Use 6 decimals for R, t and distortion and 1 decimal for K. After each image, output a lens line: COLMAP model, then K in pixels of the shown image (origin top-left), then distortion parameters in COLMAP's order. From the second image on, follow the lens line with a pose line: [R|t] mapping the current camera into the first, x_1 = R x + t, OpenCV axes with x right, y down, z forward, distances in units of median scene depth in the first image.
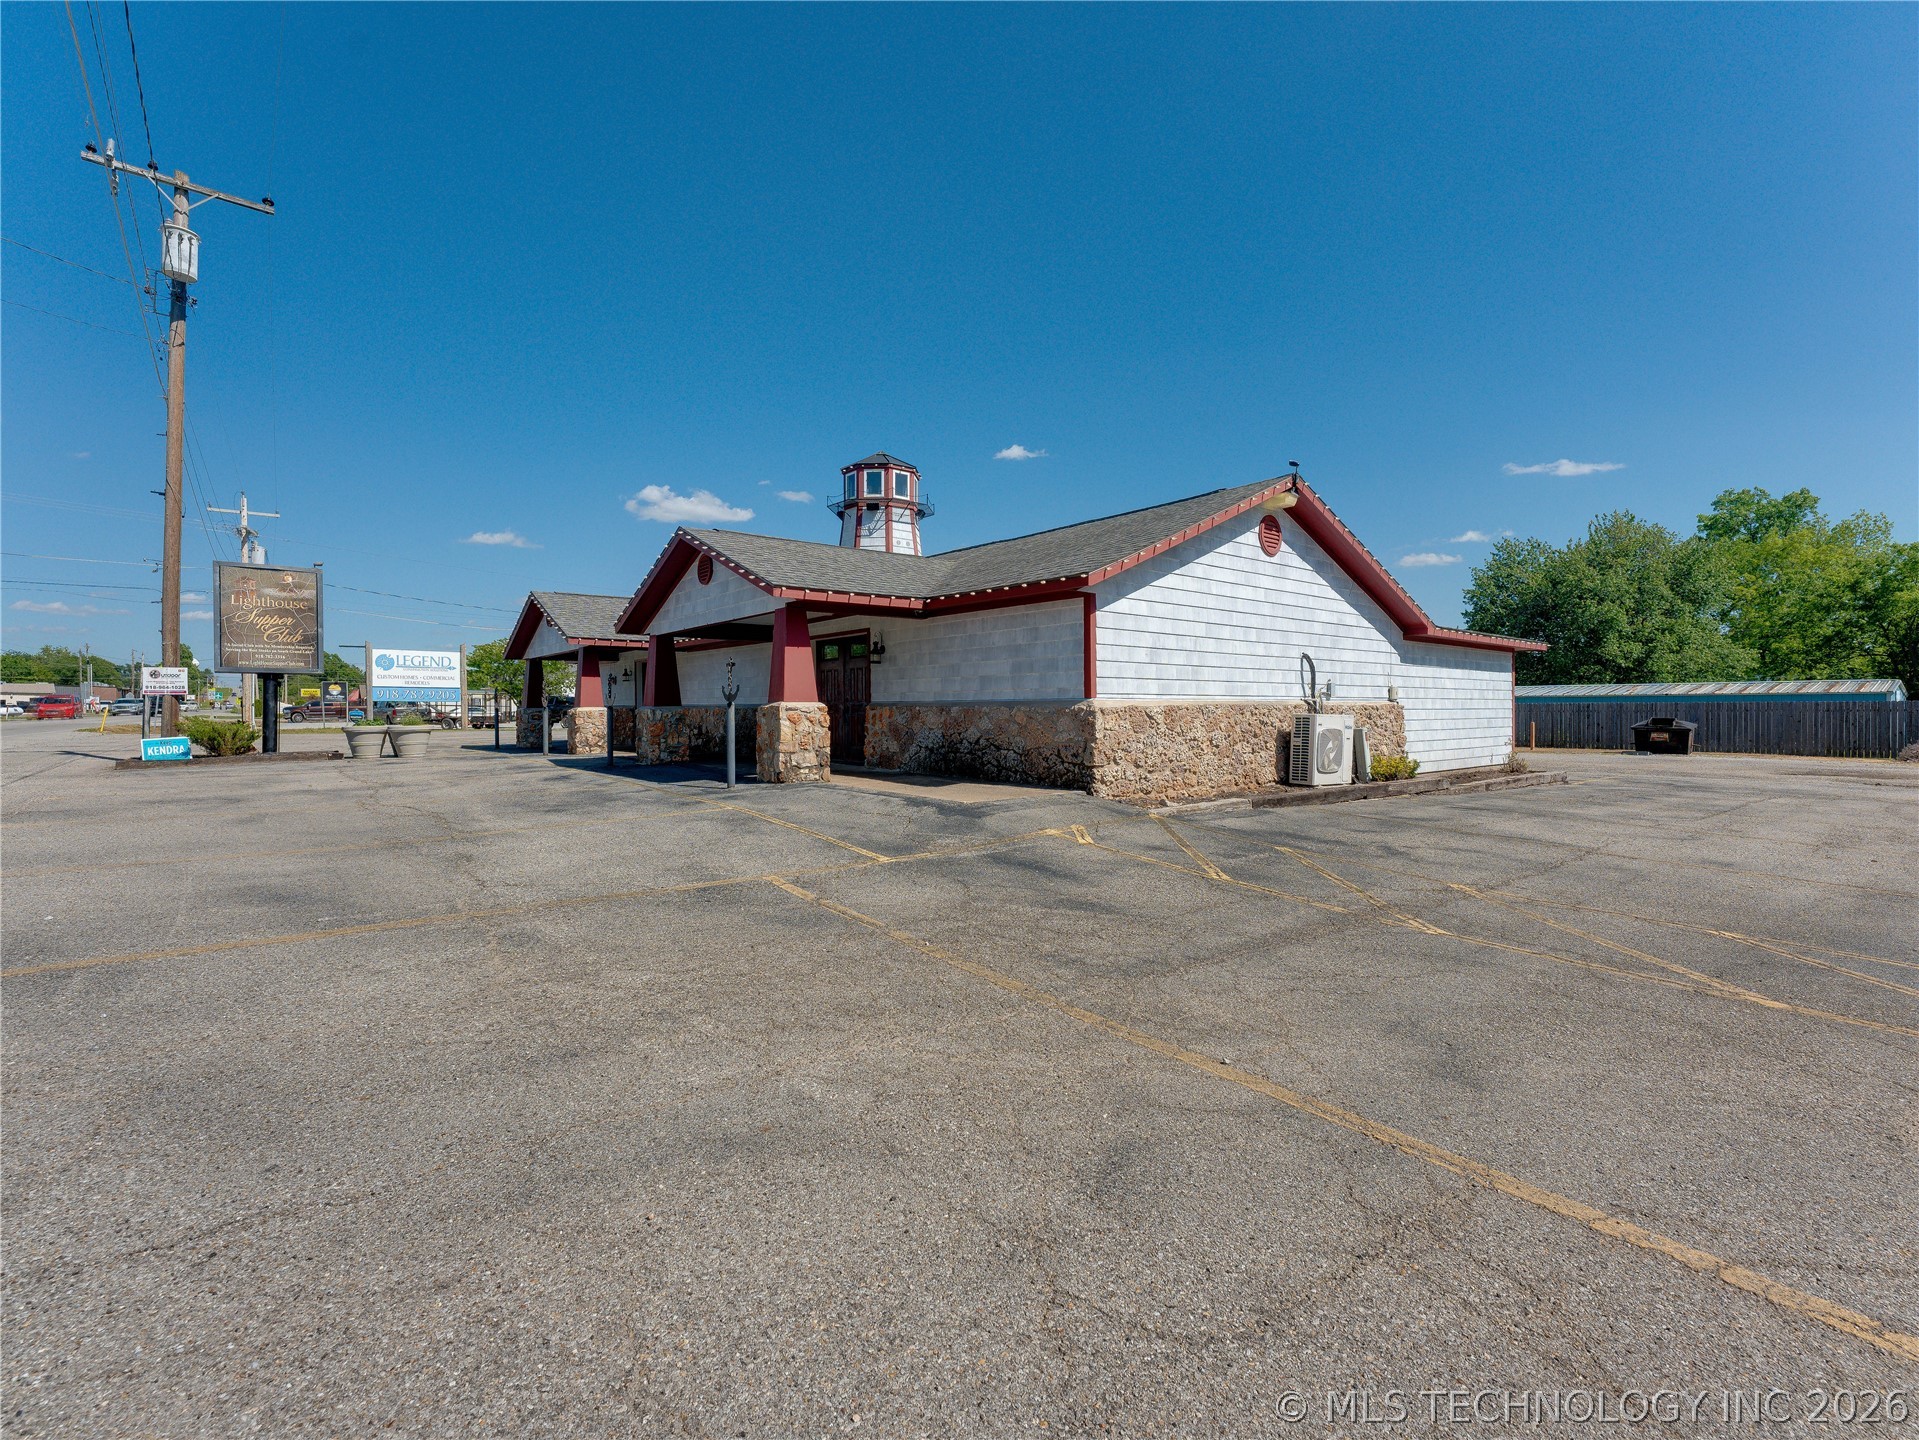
lens RADIAL K [[894.0, 0, 964.8], [0, 894.0, 719.7], [0, 0, 1]] dist [-0.013230, 0.003601]
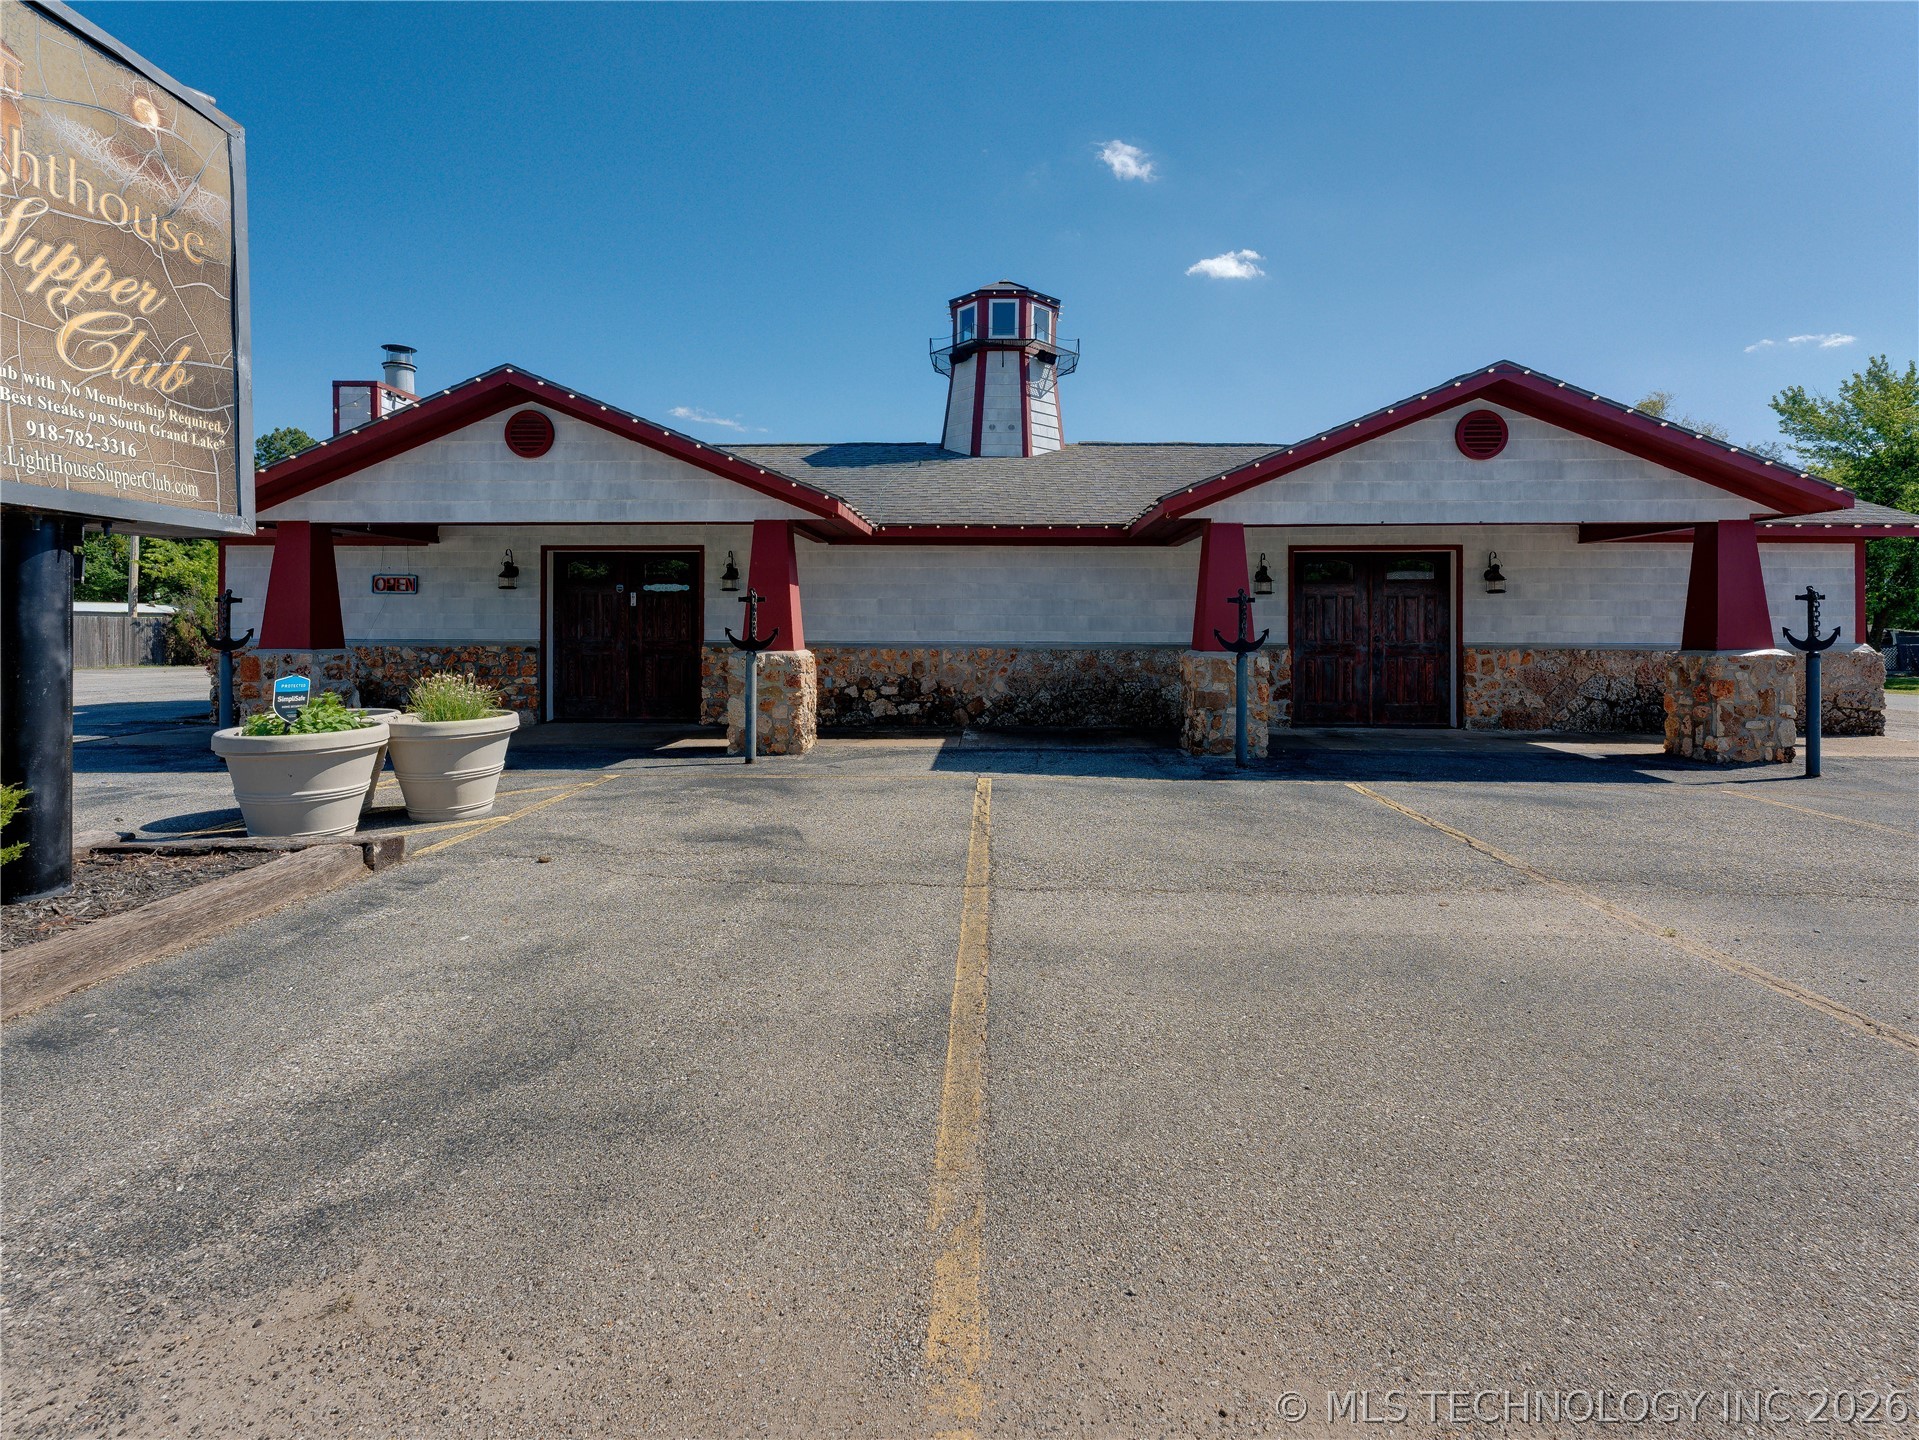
lens RADIAL K [[894.0, 0, 991.7], [0, 894.0, 627.4], [0, 0, 1]] dist [-0.013230, 0.003601]
pose [[0.650808, 0.005083, 0.759226, -0.846535], [0.003539, 0.999946, -0.009728, -0.024495], [-0.759235, 0.009018, 0.650755, 0.734205]]
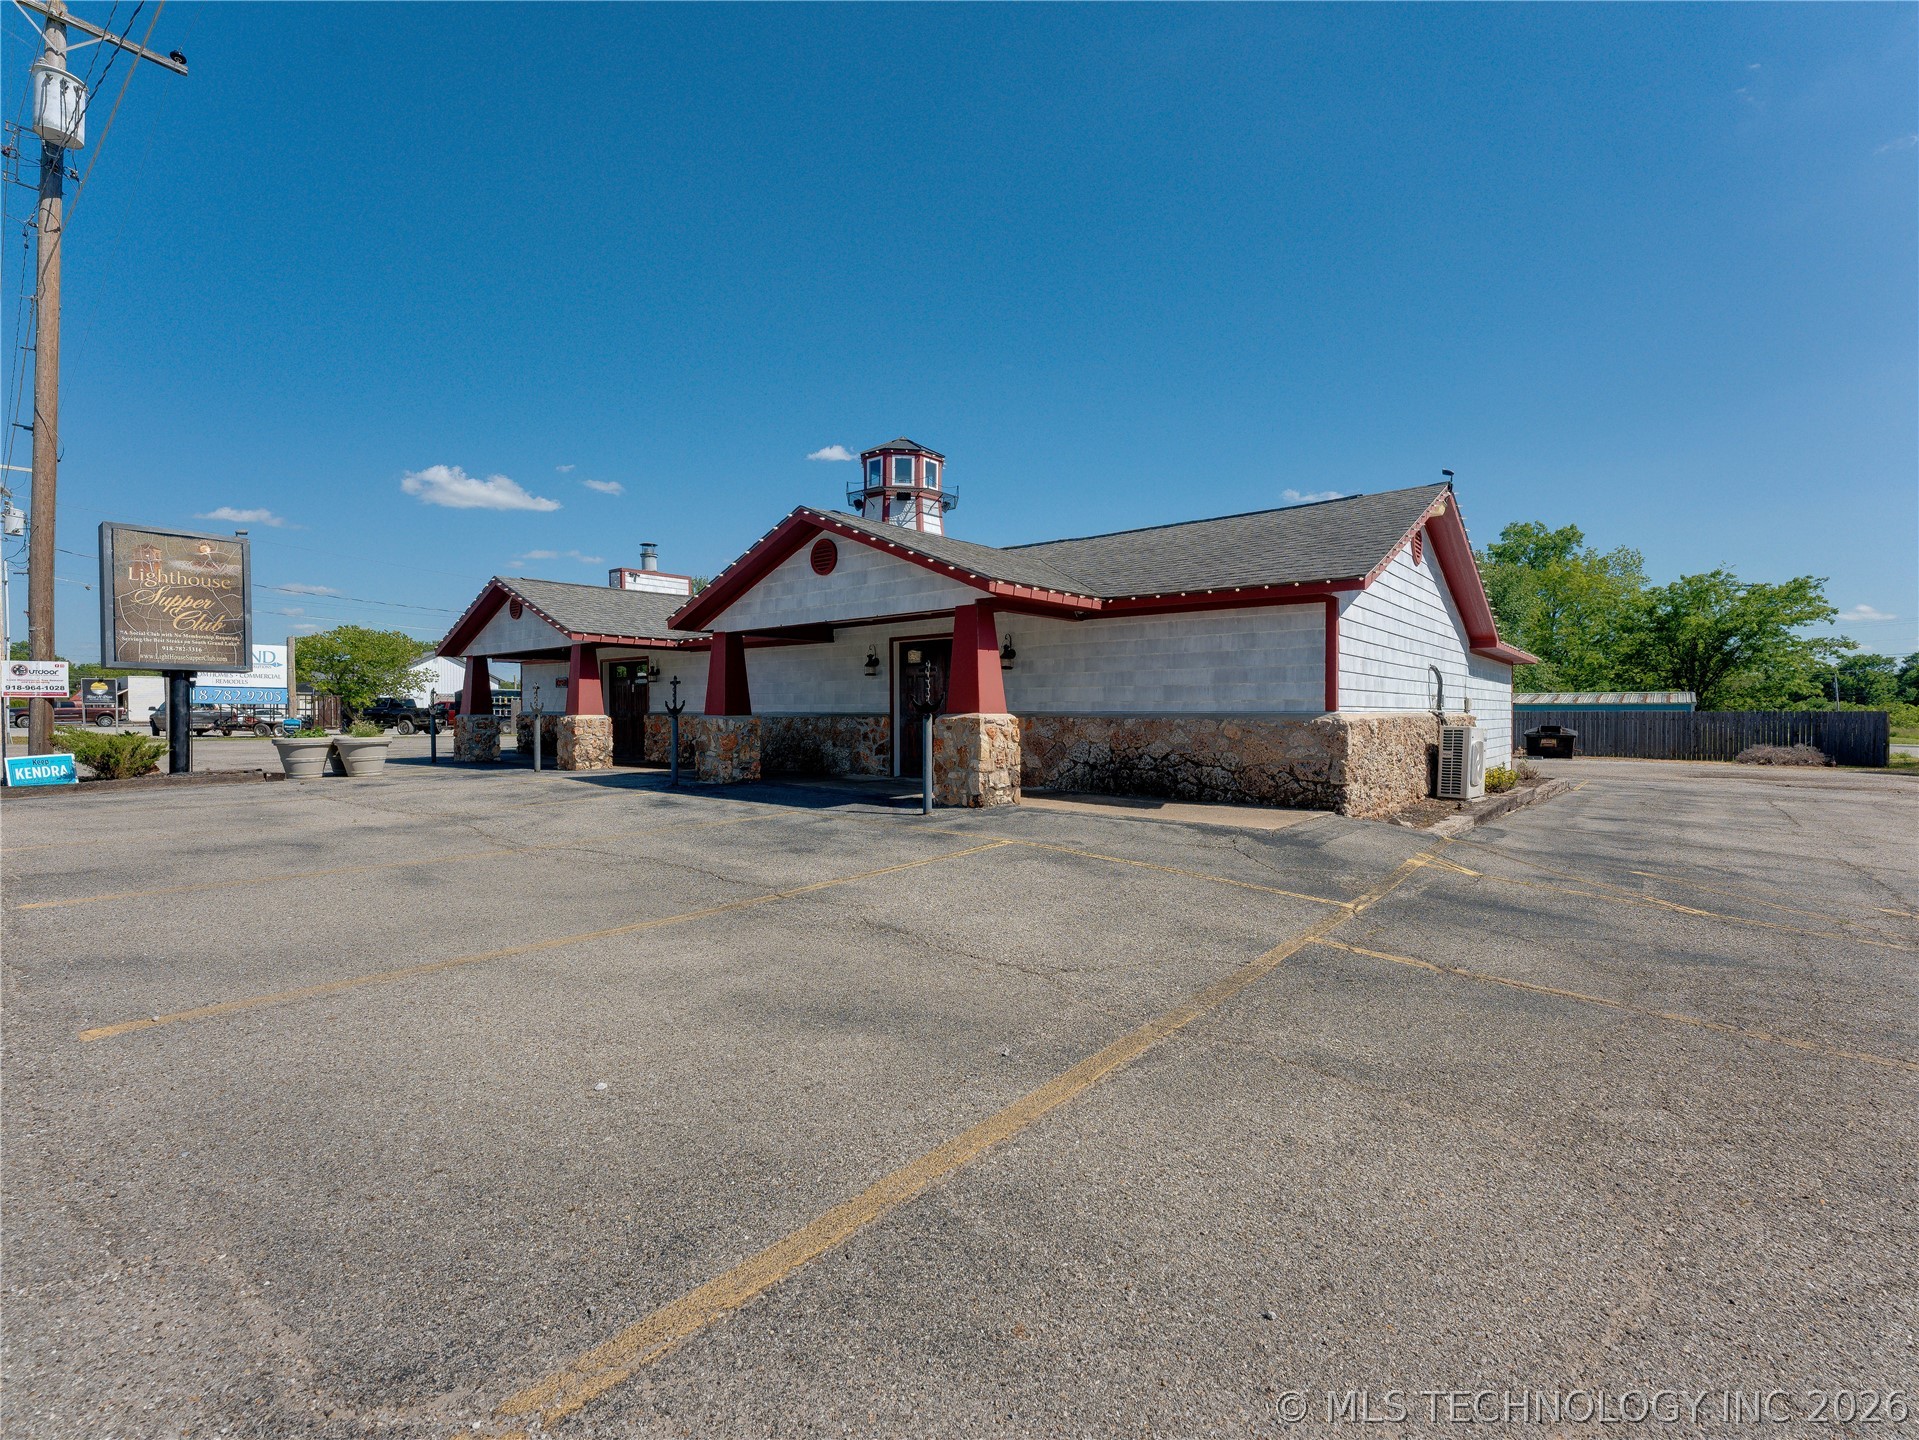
lens RADIAL K [[894.0, 0, 969.7], [0, 894.0, 730.9], [0, 0, 1]] dist [-0.013230, 0.003601]
pose [[0.980206, -0.000423, 0.197979, -0.276741], [-0.001245, 0.999965, 0.008301, -0.007349], [-0.197975, -0.008383, 0.980171, 0.111365]]
